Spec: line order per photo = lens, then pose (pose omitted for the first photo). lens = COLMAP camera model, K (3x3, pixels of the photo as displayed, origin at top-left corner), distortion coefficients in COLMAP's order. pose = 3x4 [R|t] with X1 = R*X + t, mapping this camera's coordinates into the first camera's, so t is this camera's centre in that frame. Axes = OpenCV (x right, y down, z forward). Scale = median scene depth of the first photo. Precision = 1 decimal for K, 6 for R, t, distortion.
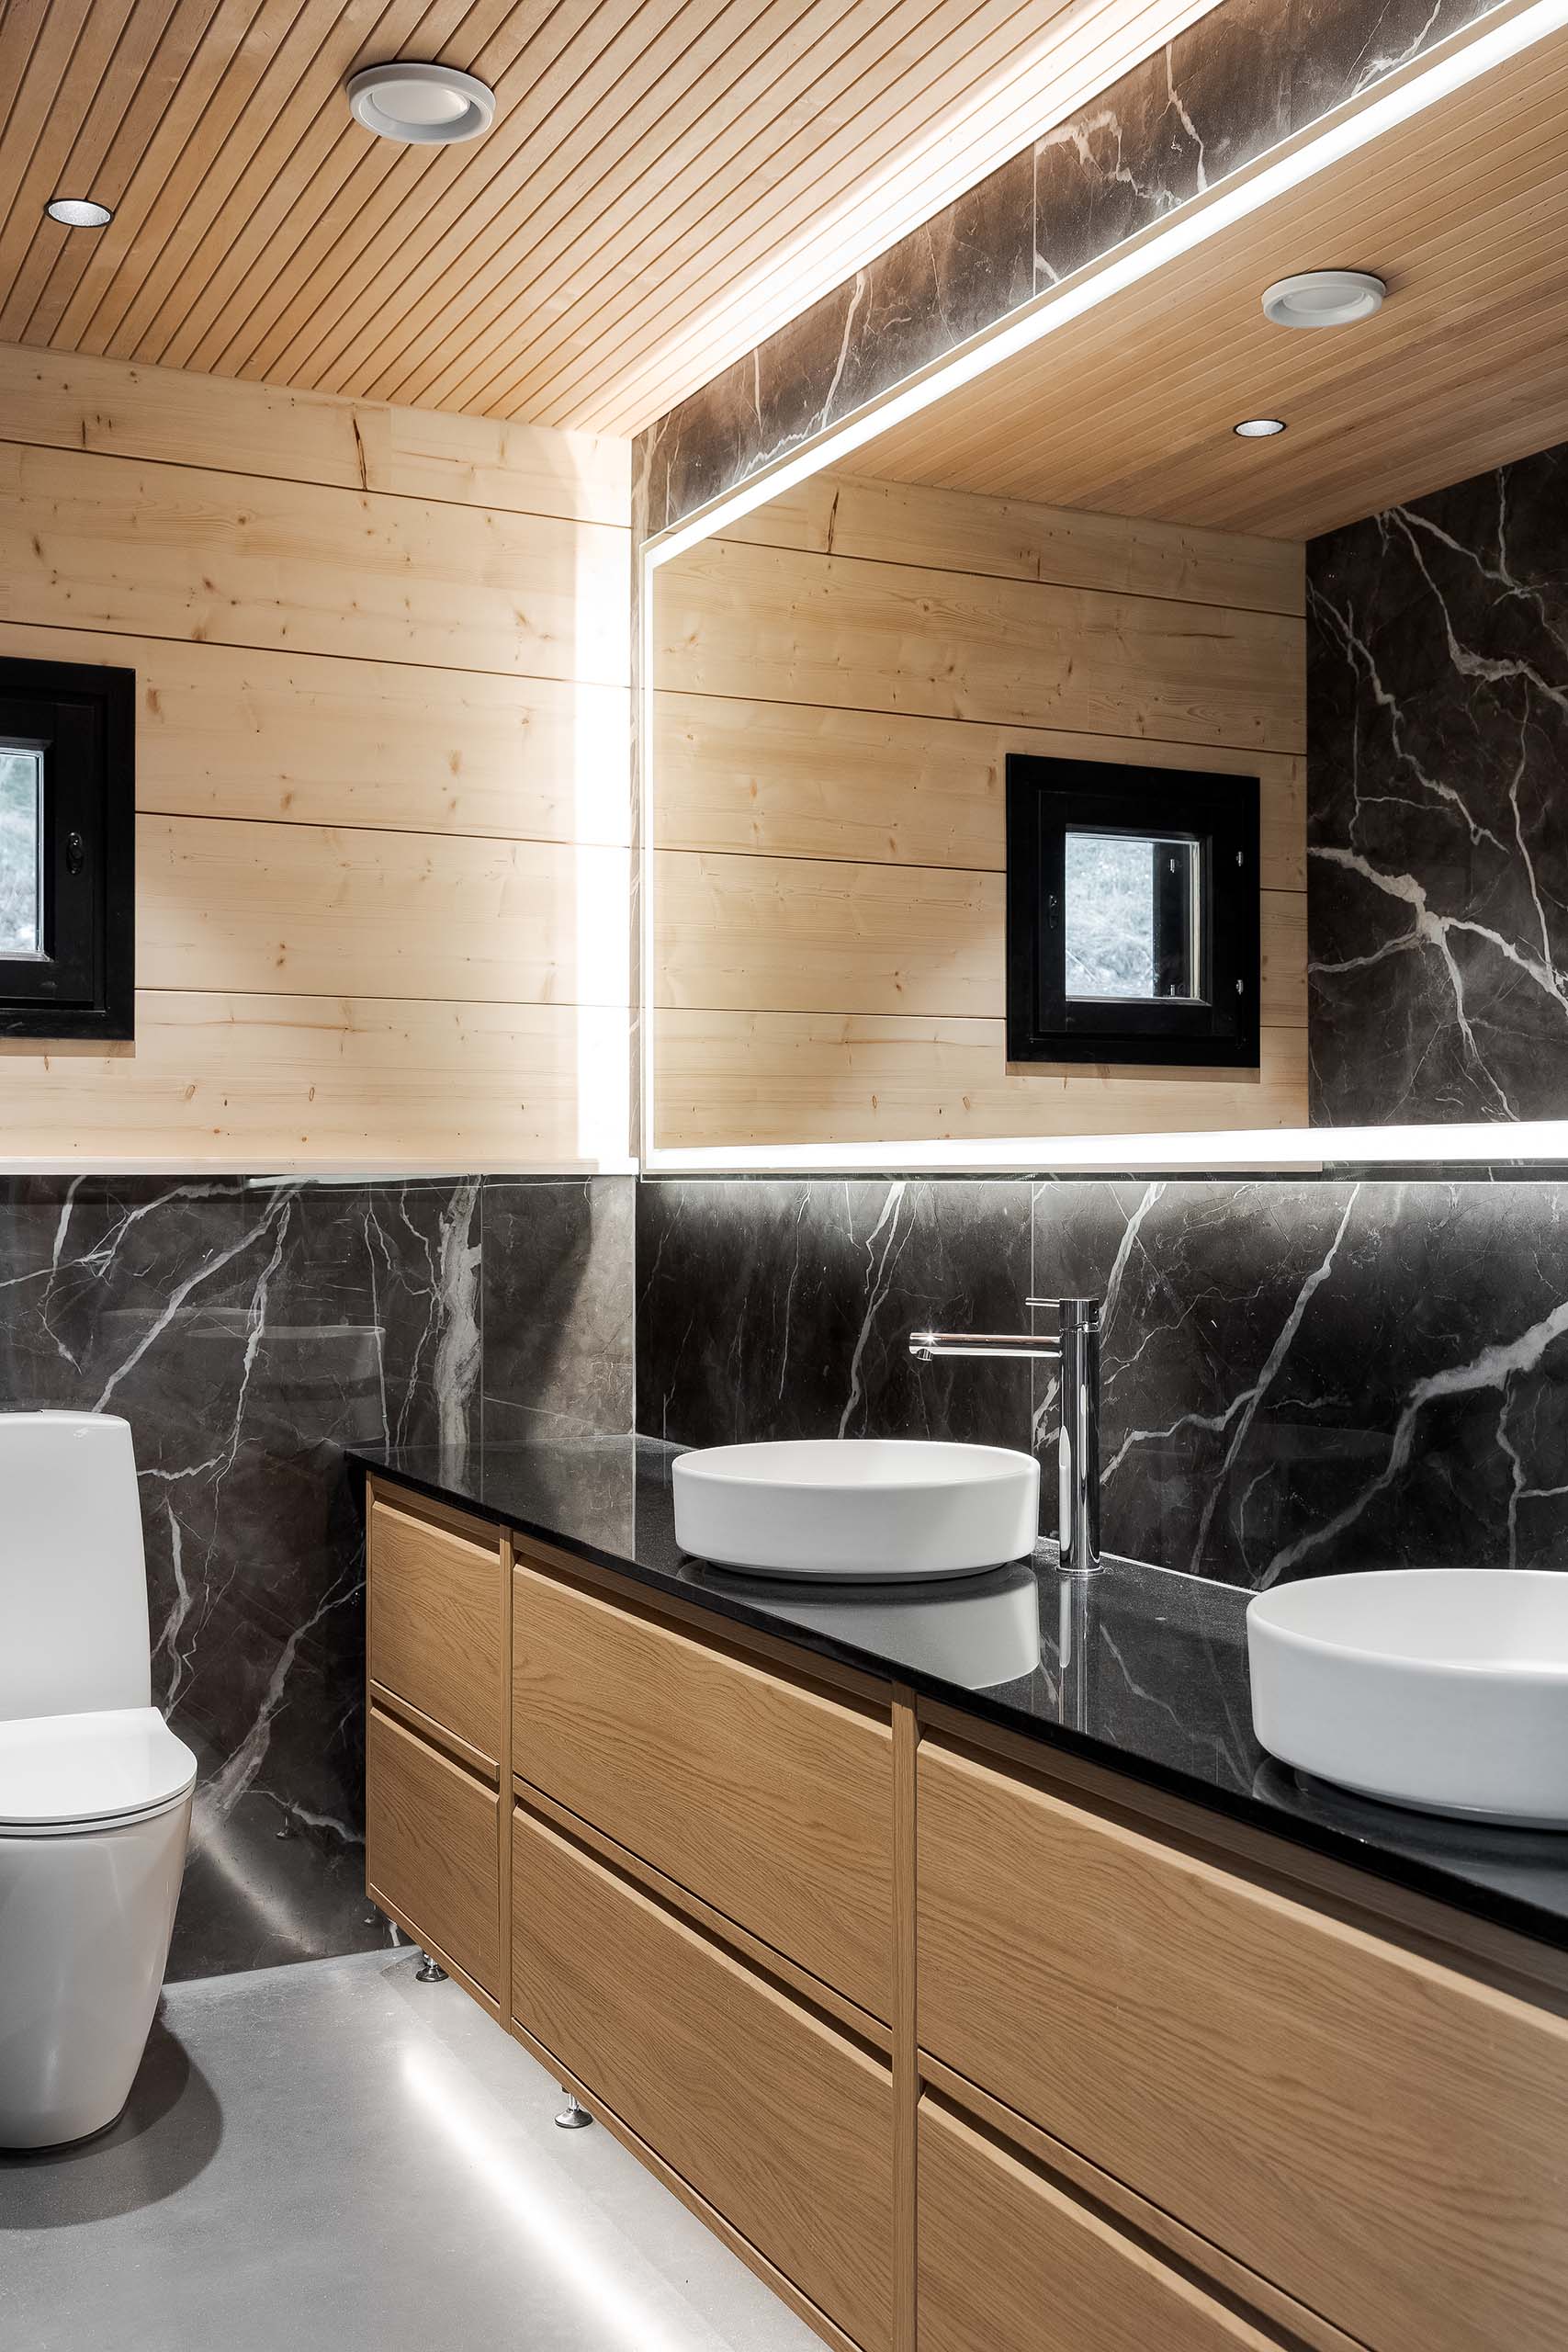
lens RADIAL K [[2294.7, 0, 784.0], [0, 2294.7, 1176.0], [0, 0, 1]] dist [0.001931, 0.003342]
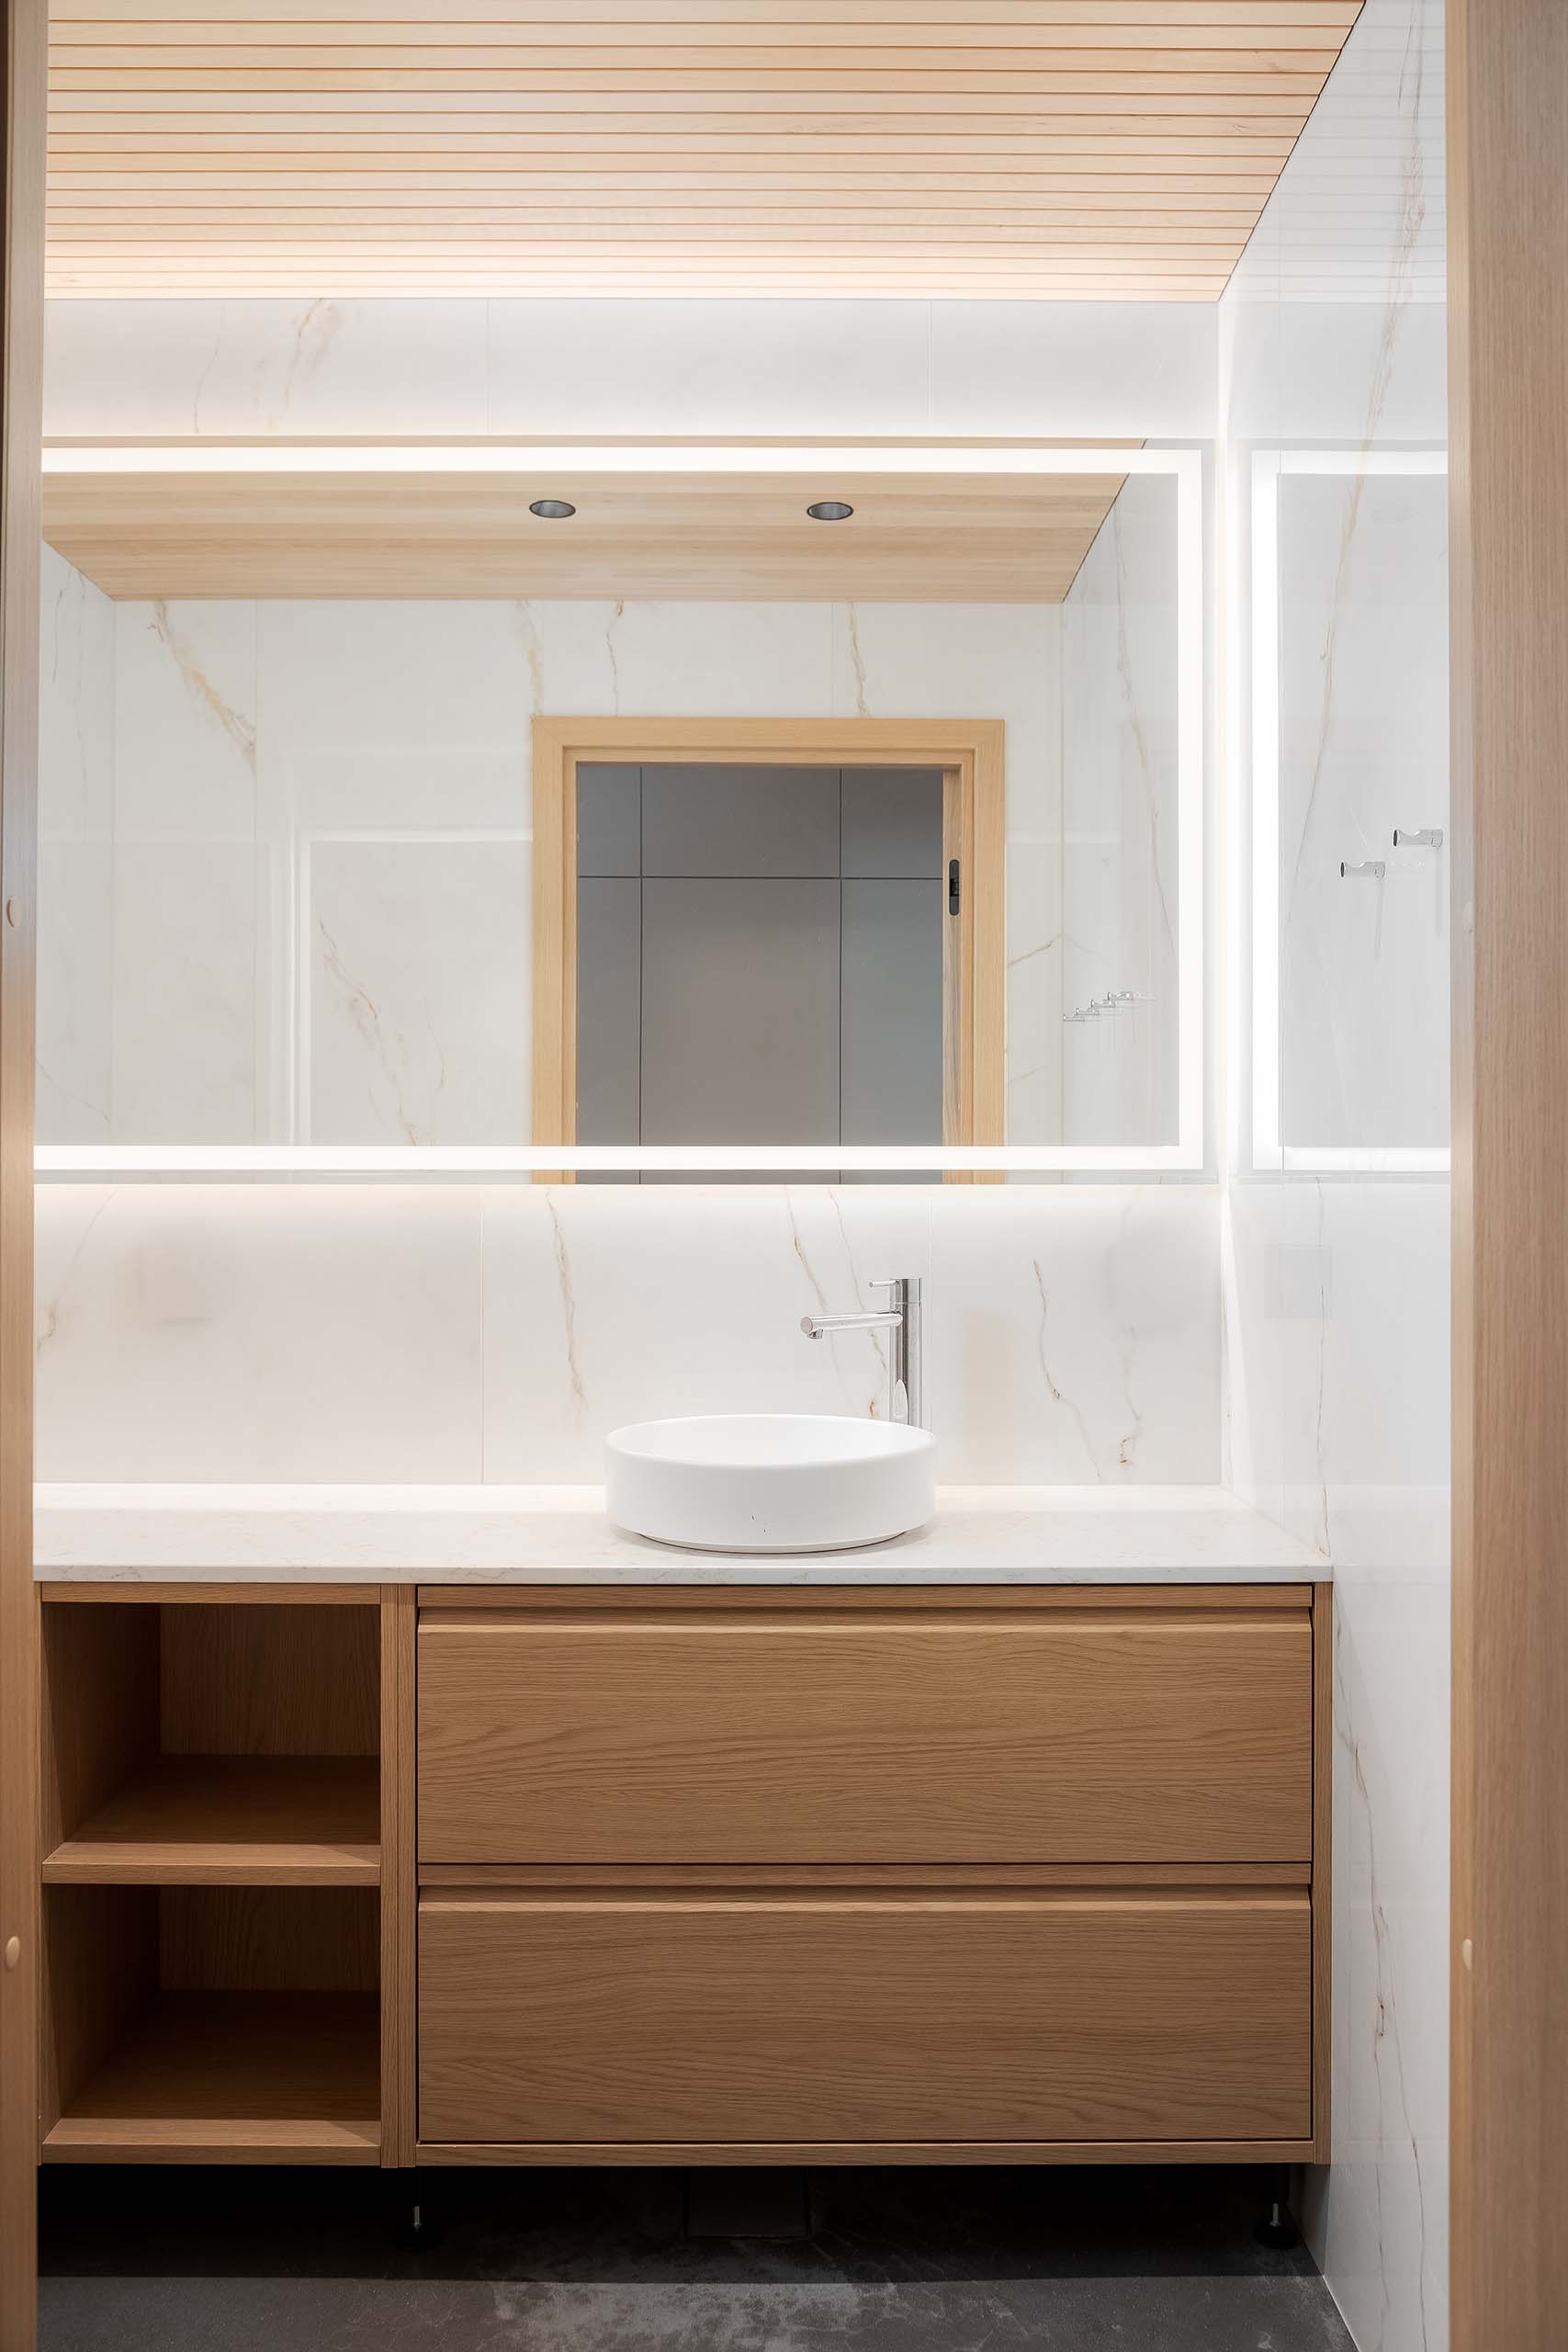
lens RADIAL K [[2294.7, 0, 784.0], [0, 2294.7, 1176.0], [0, 0, 1]] dist [0.001931, 0.003342]
pose [[0.444859, 0.003774, 0.895593, -1.282306], [-0.000923, 0.999993, -0.003756, 0.003020], [-0.895600, 0.000845, 0.444859, 0.506216]]
